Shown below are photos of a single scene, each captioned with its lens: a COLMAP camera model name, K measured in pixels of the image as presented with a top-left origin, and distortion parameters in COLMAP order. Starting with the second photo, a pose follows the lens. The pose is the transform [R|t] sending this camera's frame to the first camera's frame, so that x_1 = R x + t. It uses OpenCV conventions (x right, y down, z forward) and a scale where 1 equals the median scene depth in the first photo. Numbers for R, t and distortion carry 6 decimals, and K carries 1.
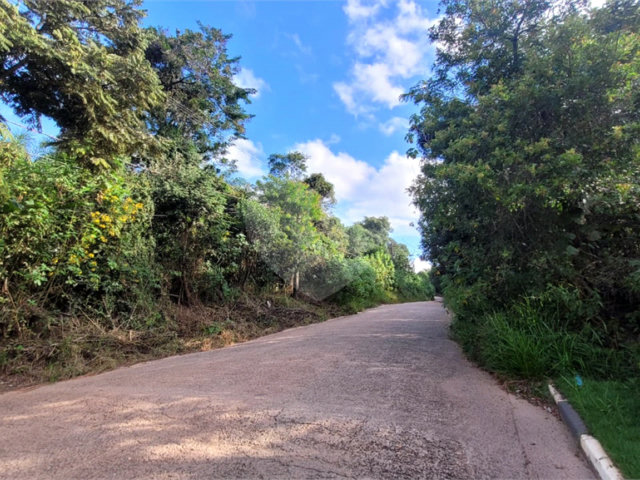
lens RADIAL K [[330.5, 0, 319.9], [0, 330.5, 245.6], [0, 0, 1]] dist [0.000662, -0.007530]
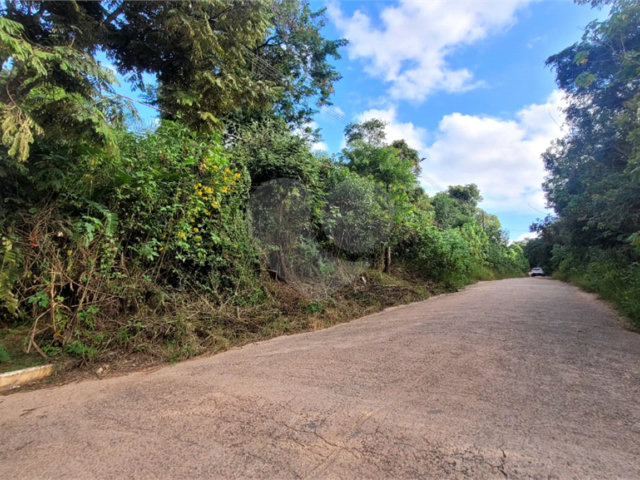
lens RADIAL K [[330.5, 0, 319.9], [0, 330.5, 245.6], [0, 0, 1]] dist [0.000662, -0.007530]
pose [[0.976019, -0.010826, -0.217416, -0.121100], [0.027316, 0.996959, 0.072982, 0.014540], [0.215965, -0.077171, 0.973347, 0.125325]]
